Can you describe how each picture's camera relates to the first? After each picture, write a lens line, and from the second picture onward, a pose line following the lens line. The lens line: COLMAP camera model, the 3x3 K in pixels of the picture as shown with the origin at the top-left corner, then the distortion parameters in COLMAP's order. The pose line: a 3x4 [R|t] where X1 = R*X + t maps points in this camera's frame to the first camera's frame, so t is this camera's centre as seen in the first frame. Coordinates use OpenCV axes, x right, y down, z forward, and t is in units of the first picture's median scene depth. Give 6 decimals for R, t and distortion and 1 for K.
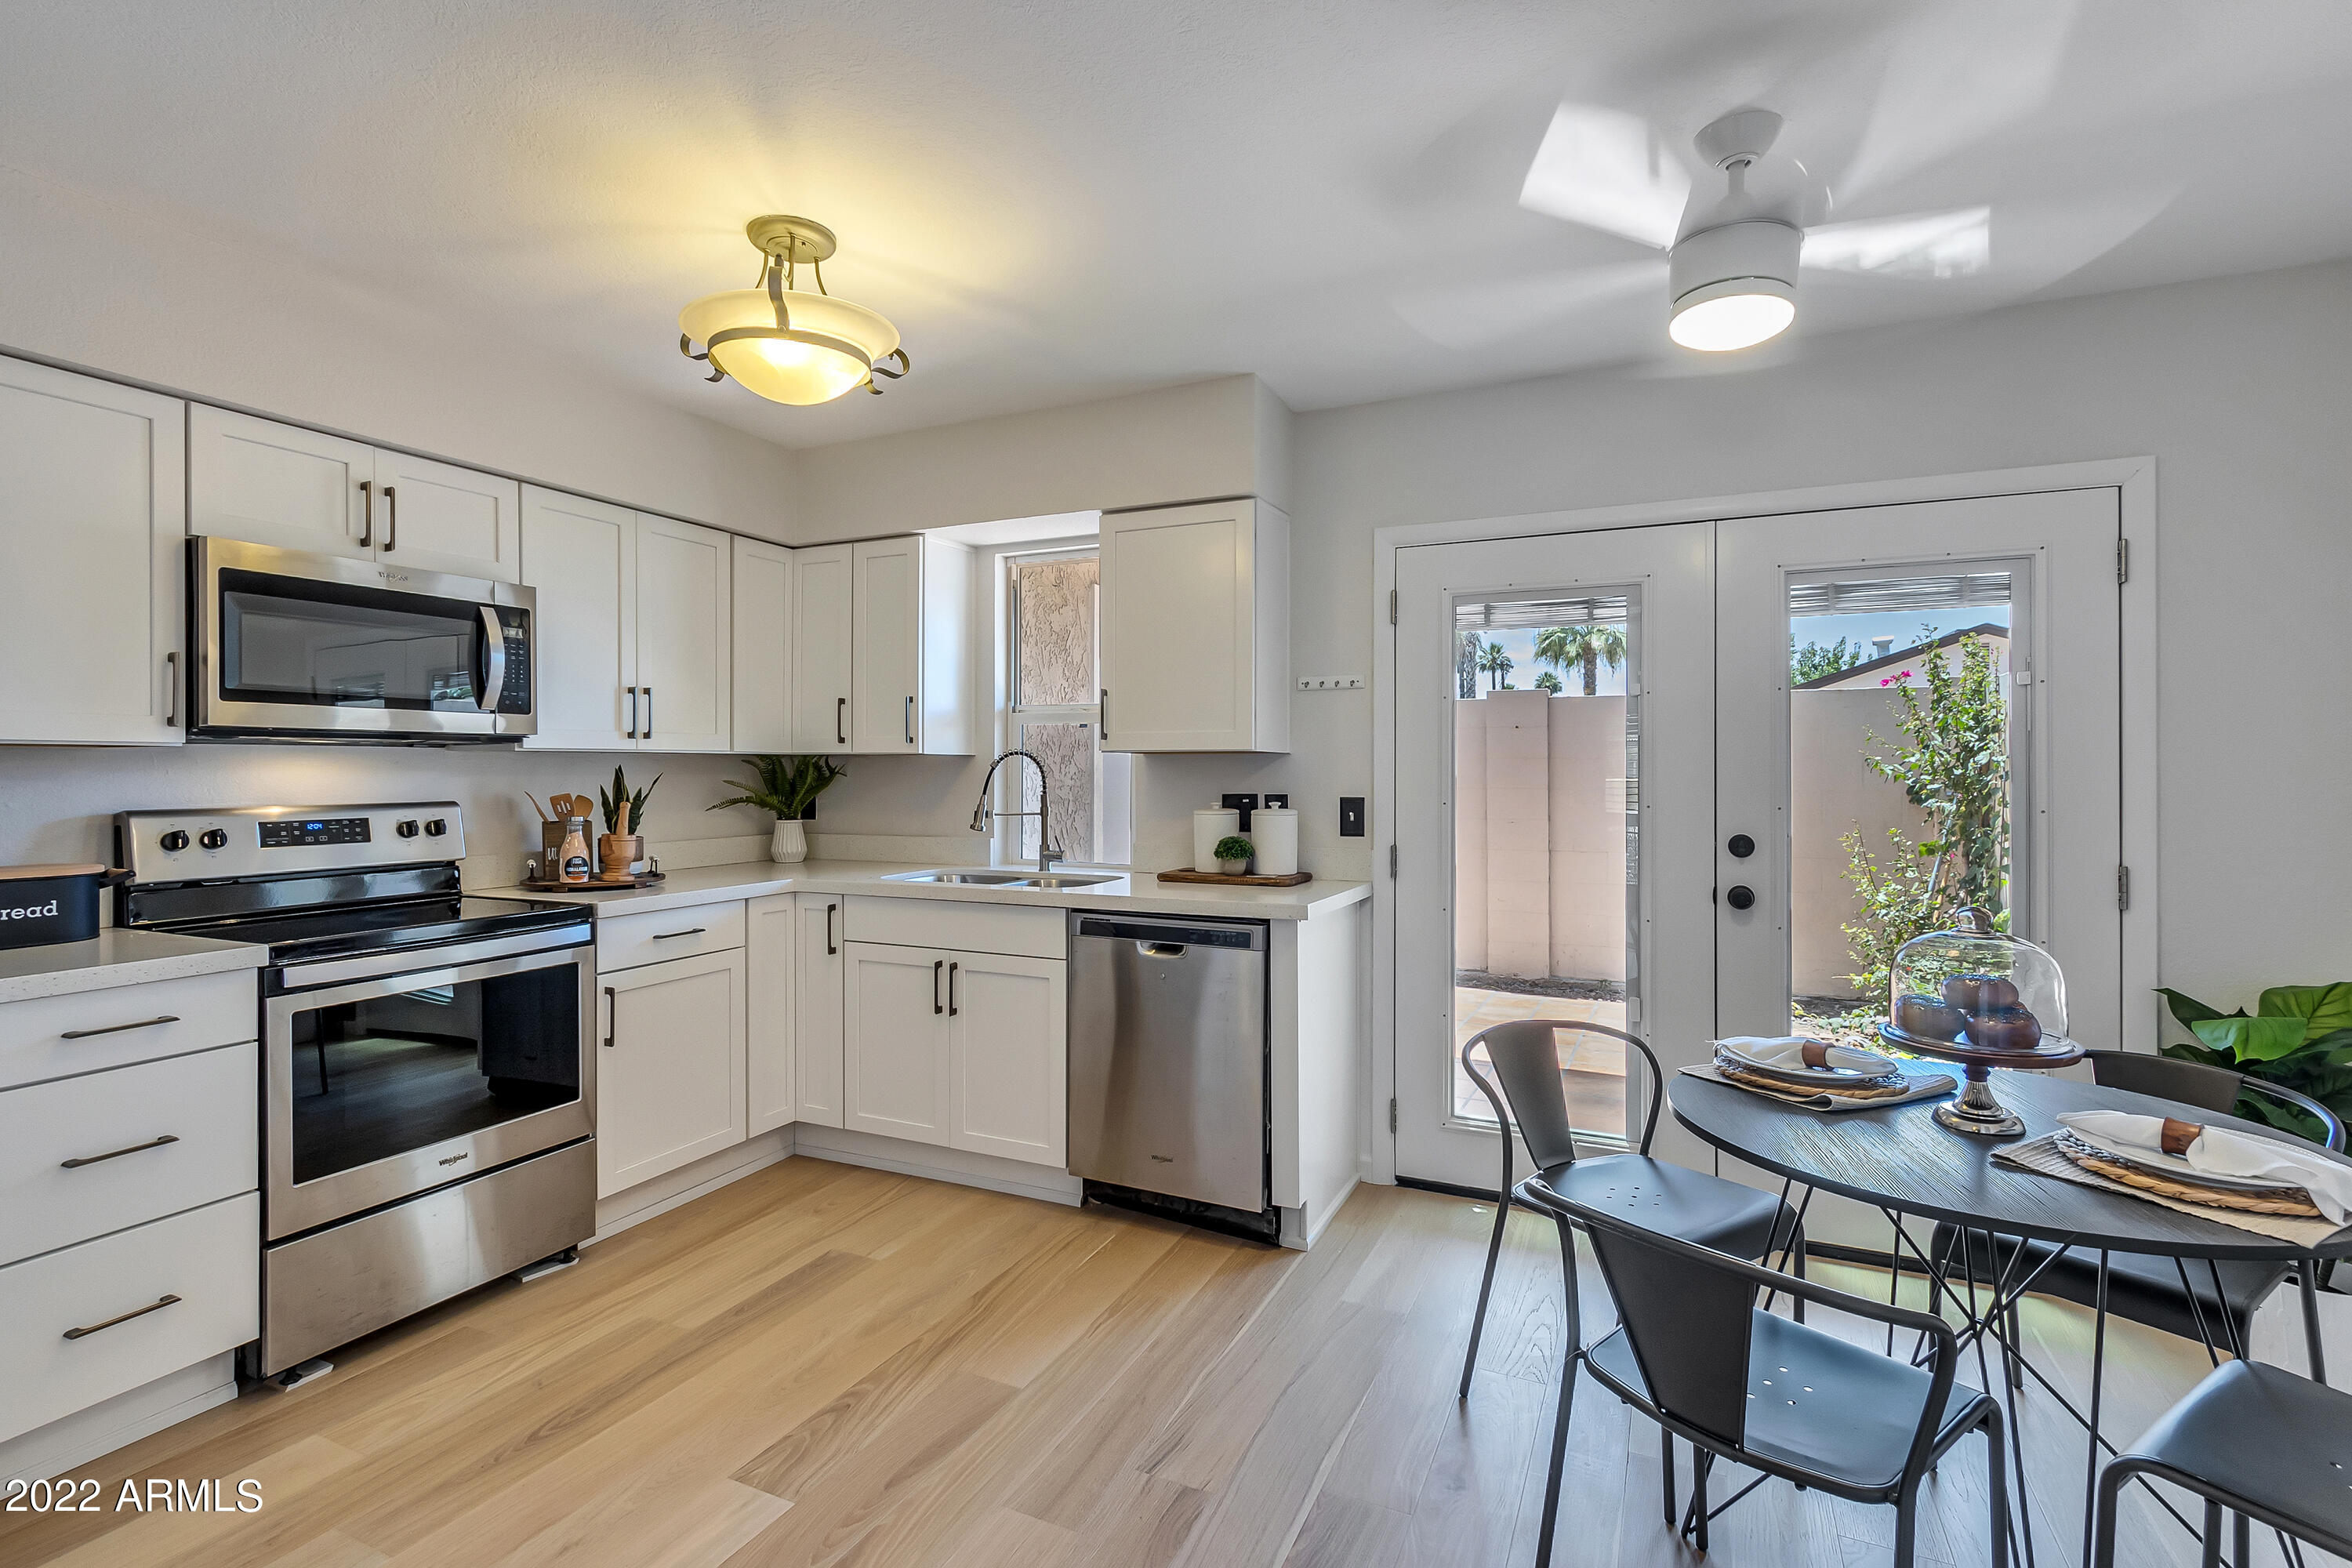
lens RADIAL K [[1100.6, 0, 1168.3], [0, 1100.6, 773.0], [0, 0, 1]] dist [-0.000821, -0.000908]
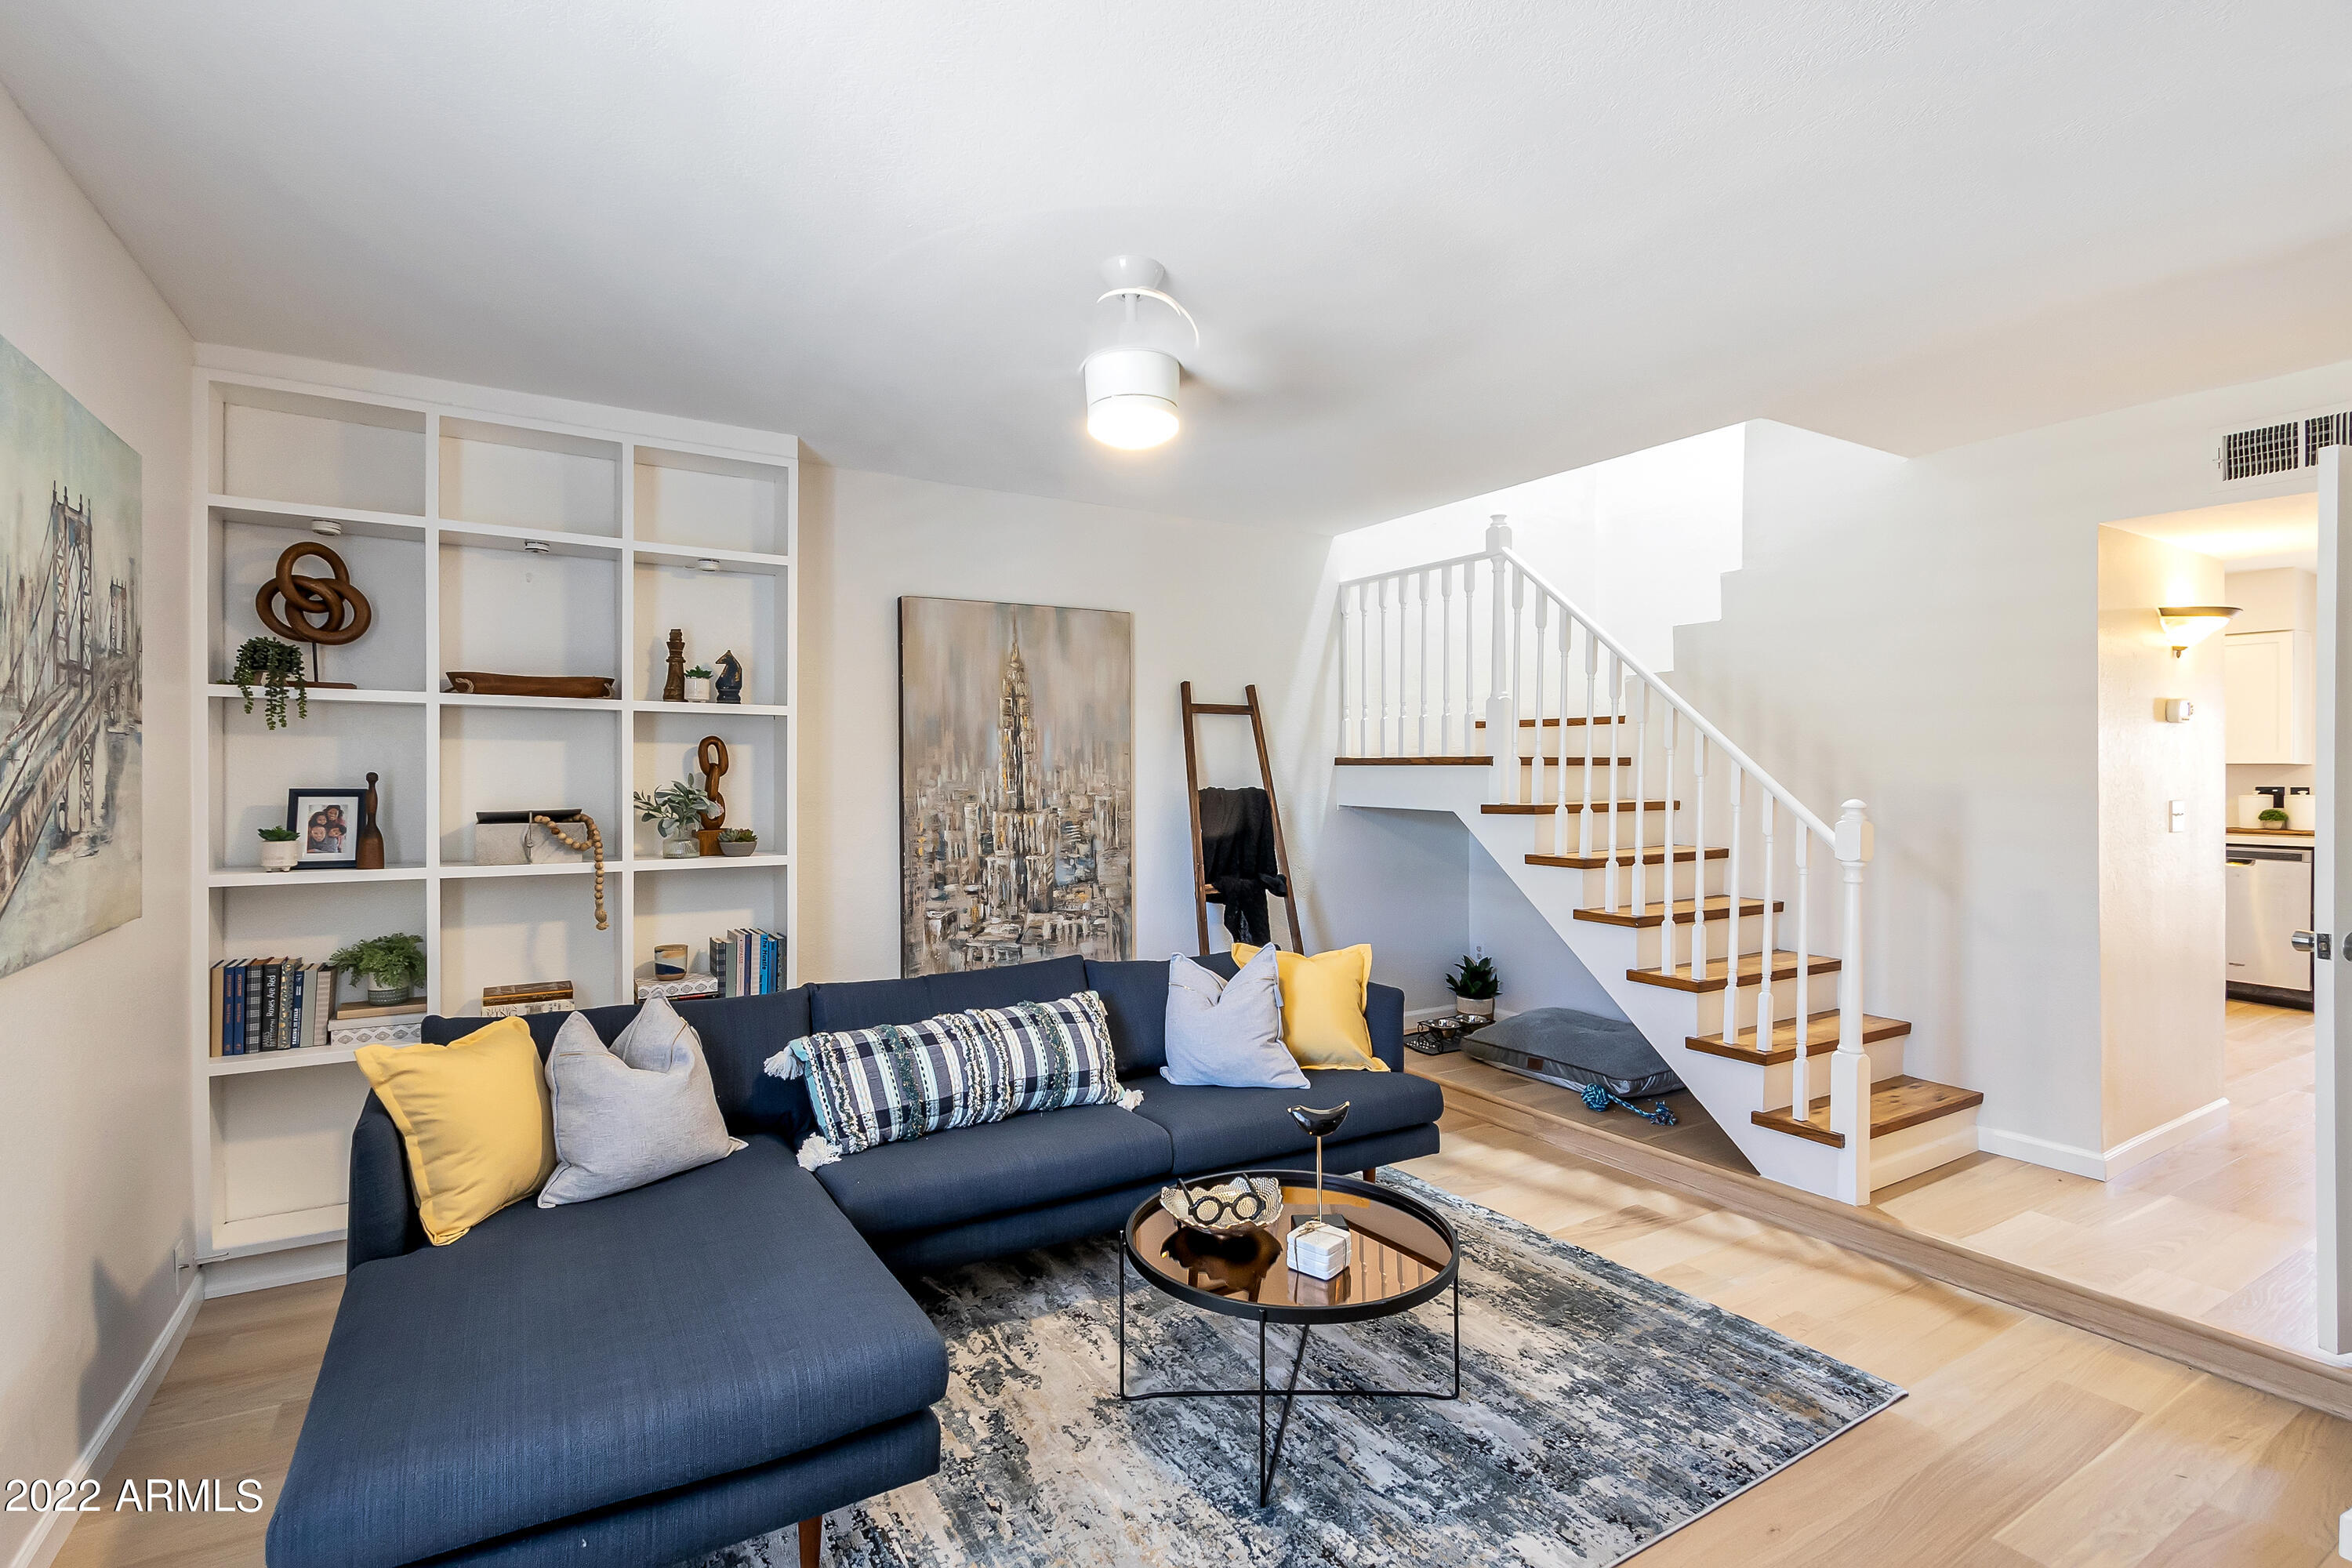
lens RADIAL K [[1088.3, 0, 1169.6], [0, 1088.3, 776.4], [0, 0, 1]] dist [-0.000682, -0.000257]
pose [[0.833662, -0.000090, -0.552275, -0.540663], [0.000143, 1.000000, 0.000052, 0.001076], [0.552275, -0.000122, 0.833662, -1.768793]]
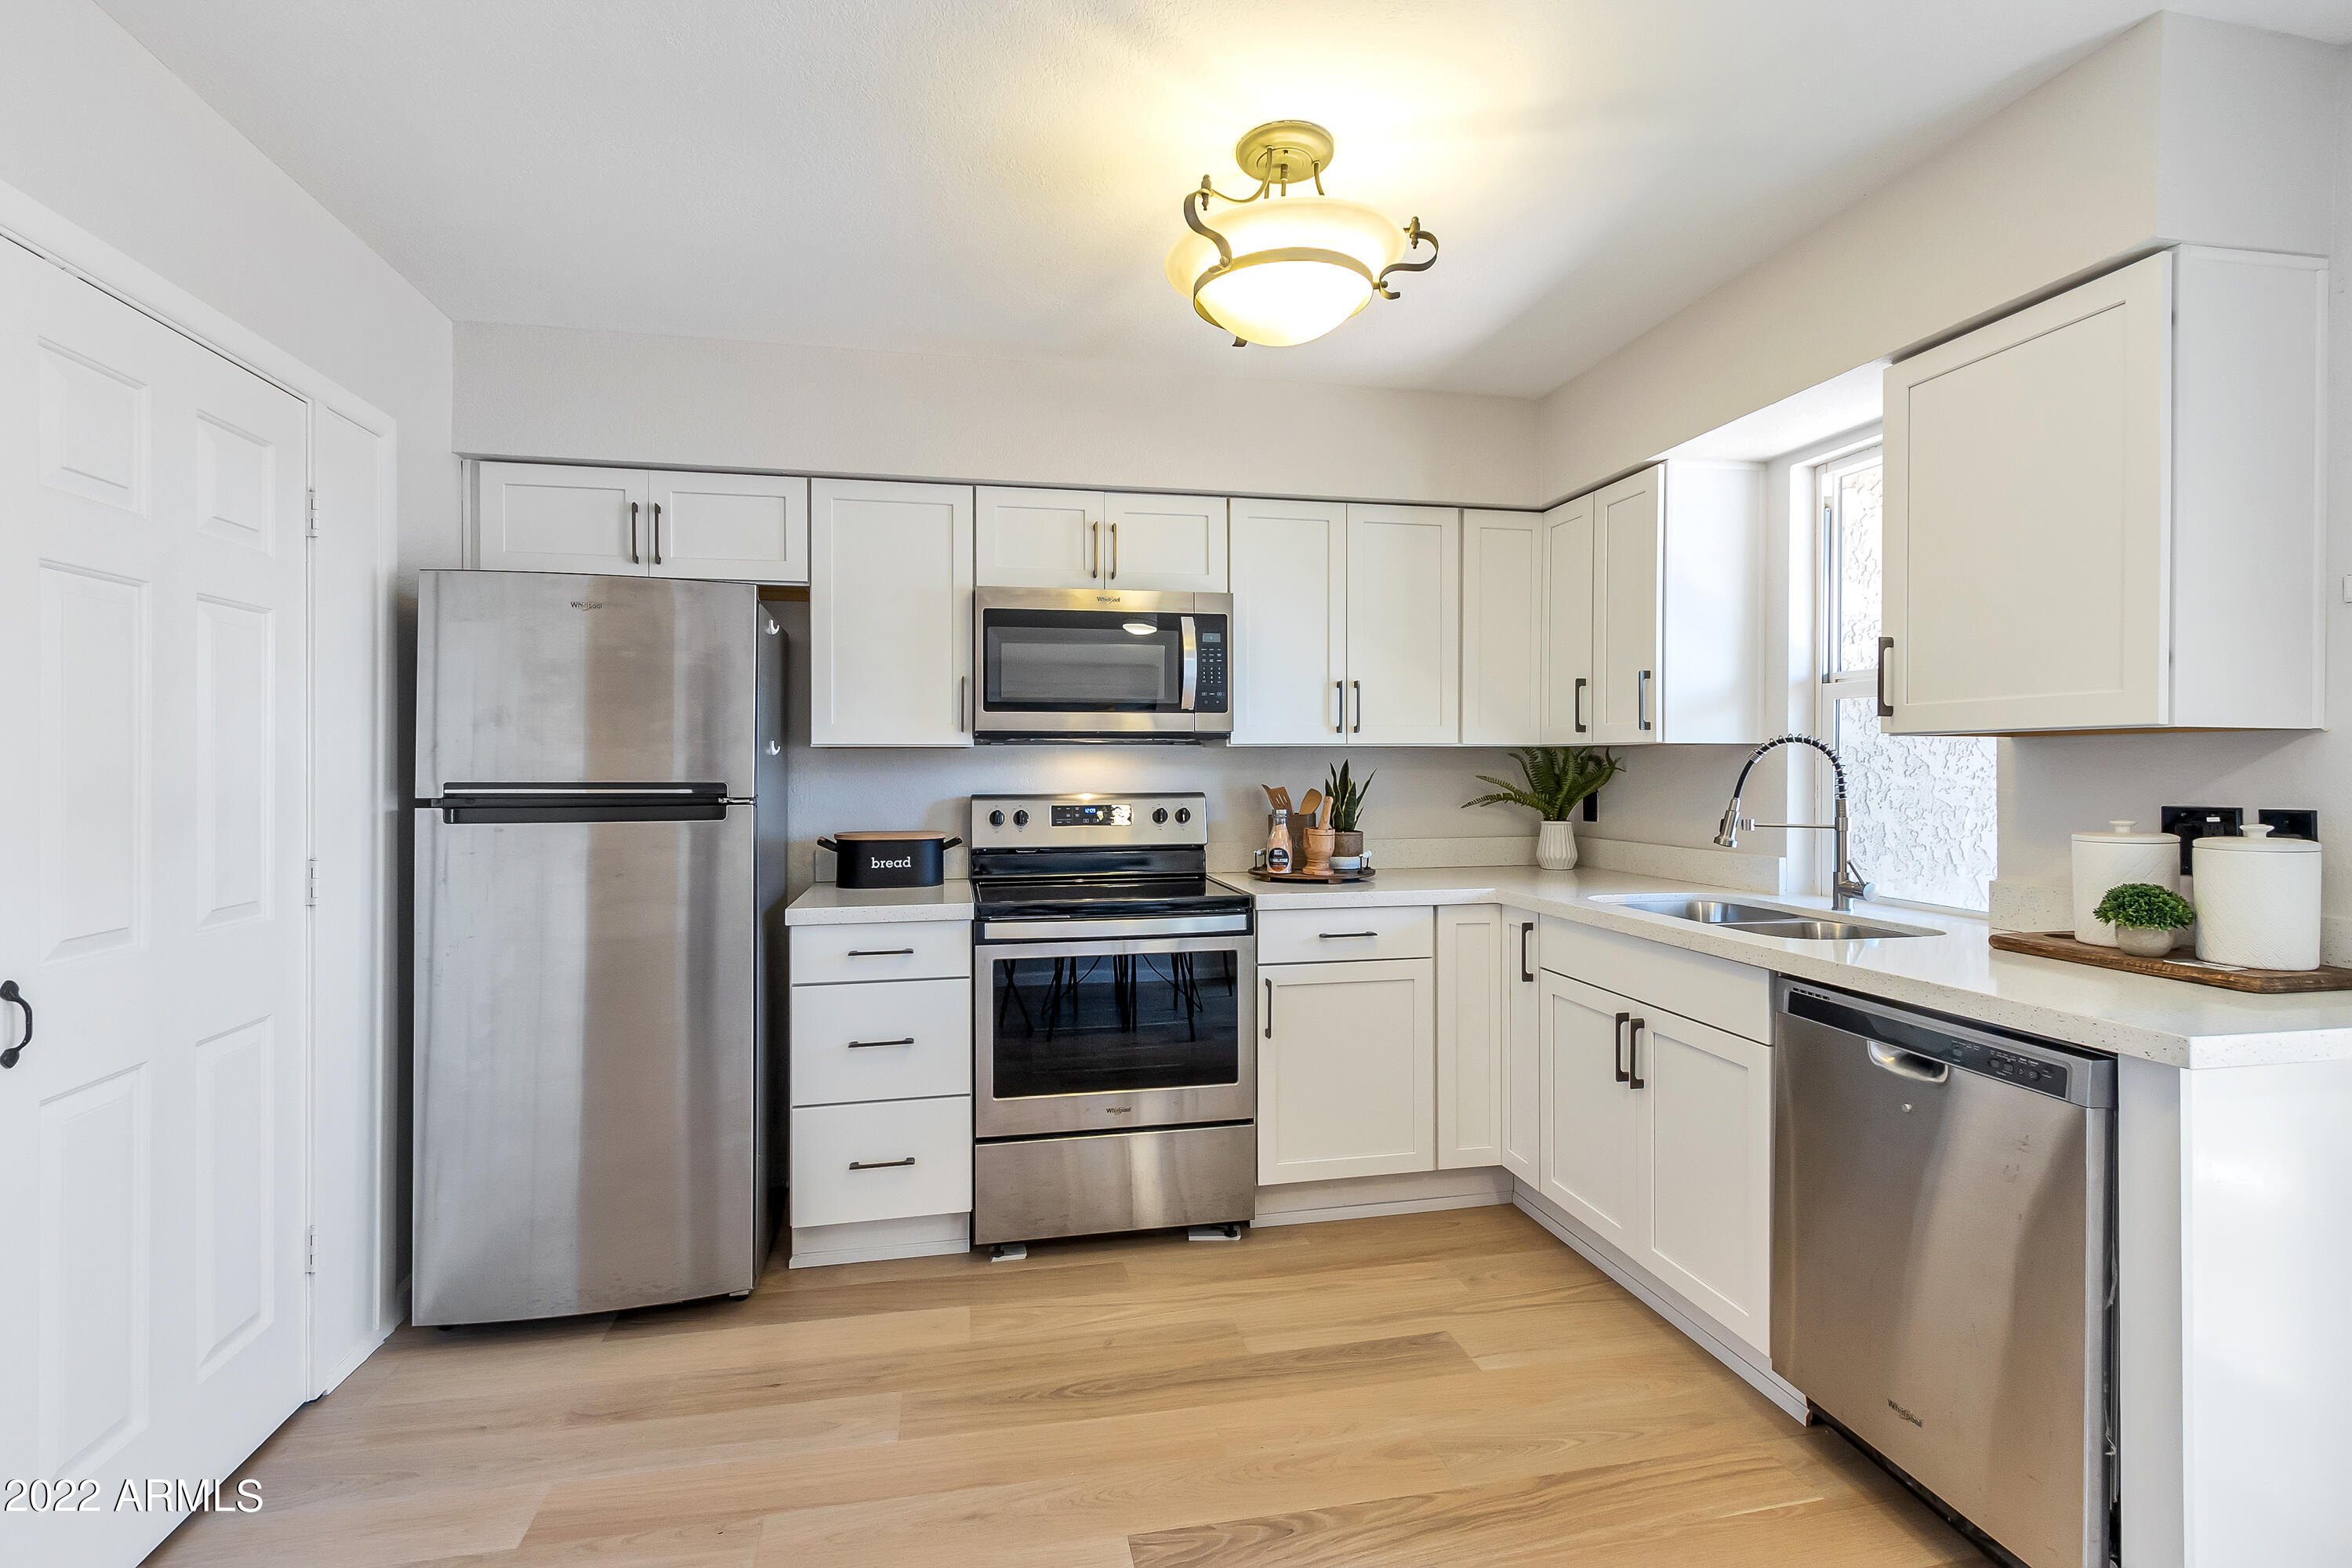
lens RADIAL K [[1073.2, 0, 1166.3], [0, 1073.2, 770.2], [0, 0, 1]] dist [0.002424, 0.000285]
pose [[0.591824, 0.002326, -0.806064, 0.224804], [-0.000807, 0.999997, 0.002293, 0.000358], [0.806067, -0.000707, 0.591824, 0.329445]]
